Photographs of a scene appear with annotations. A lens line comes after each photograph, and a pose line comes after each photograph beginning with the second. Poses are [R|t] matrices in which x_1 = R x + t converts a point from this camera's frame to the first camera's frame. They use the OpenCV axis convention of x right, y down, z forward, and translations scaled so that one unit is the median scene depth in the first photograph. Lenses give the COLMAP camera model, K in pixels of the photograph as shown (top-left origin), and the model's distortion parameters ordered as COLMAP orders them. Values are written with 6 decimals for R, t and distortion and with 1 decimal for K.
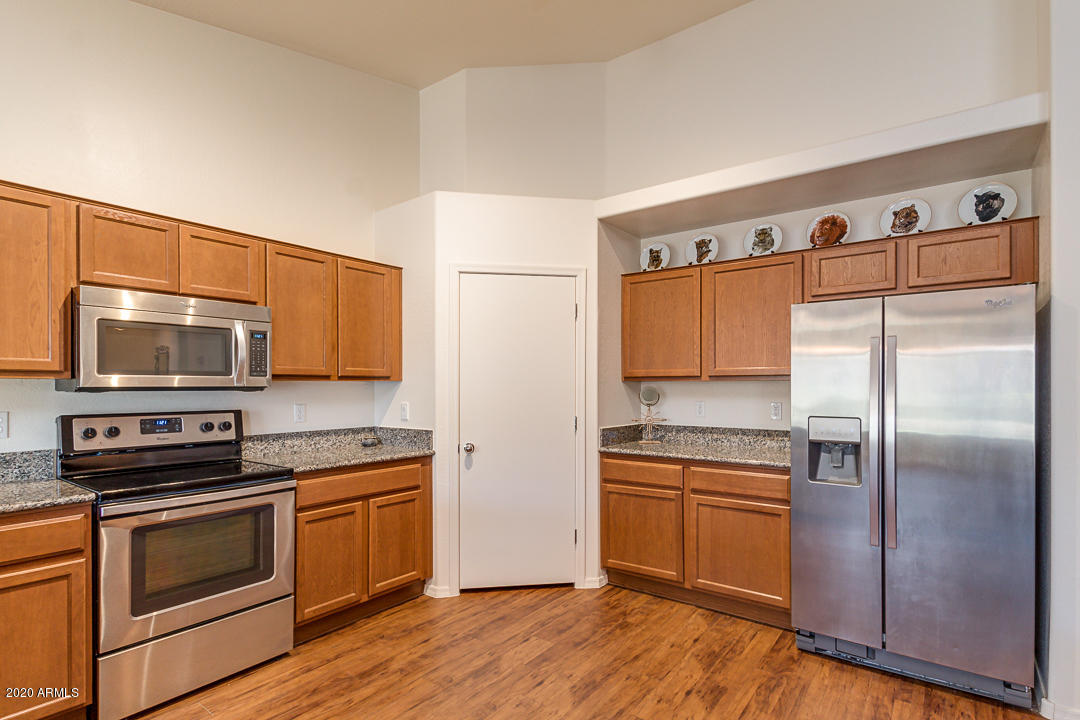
lens RADIAL K [[536.8, 0, 542.6], [0, 536.8, 387.9], [0, 0, 1]] dist [0.002917, -0.000458]
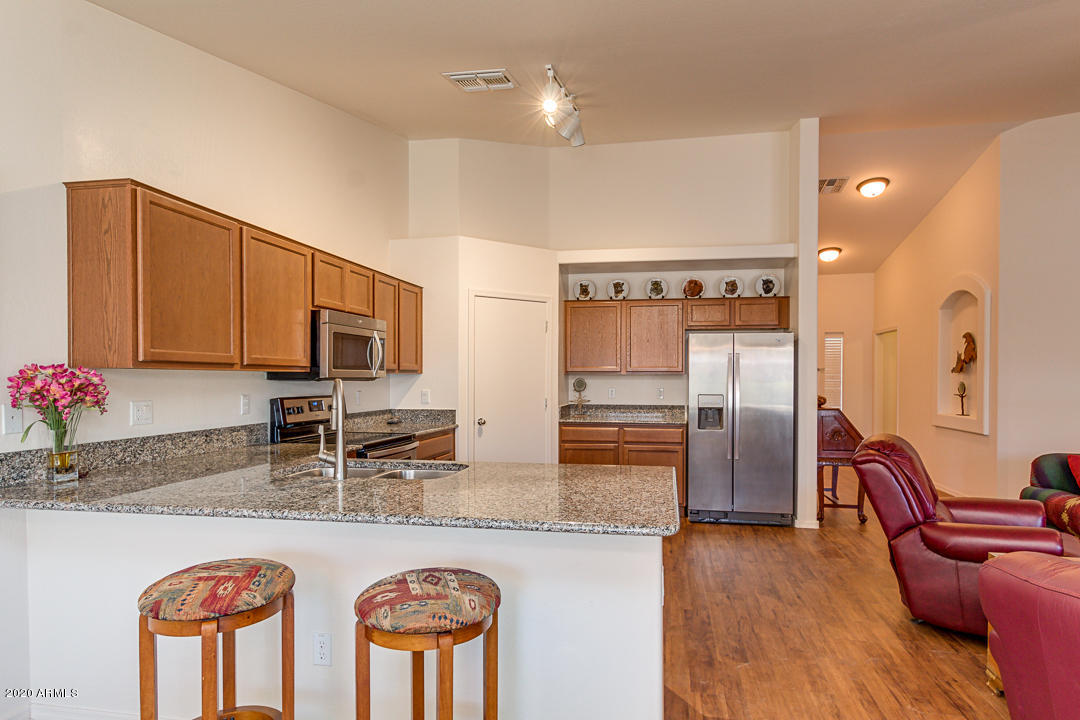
lens RADIAL K [[643.2, 0, 541.2], [0, 643.2, 380.9], [0, 0, 1]] dist [0.000931, -0.000043]
pose [[0.896635, 0.000477, 0.442771, -0.737969], [-0.001327, 0.999998, 0.001611, 0.002896], [-0.442769, -0.002032, 0.896634, -0.571626]]
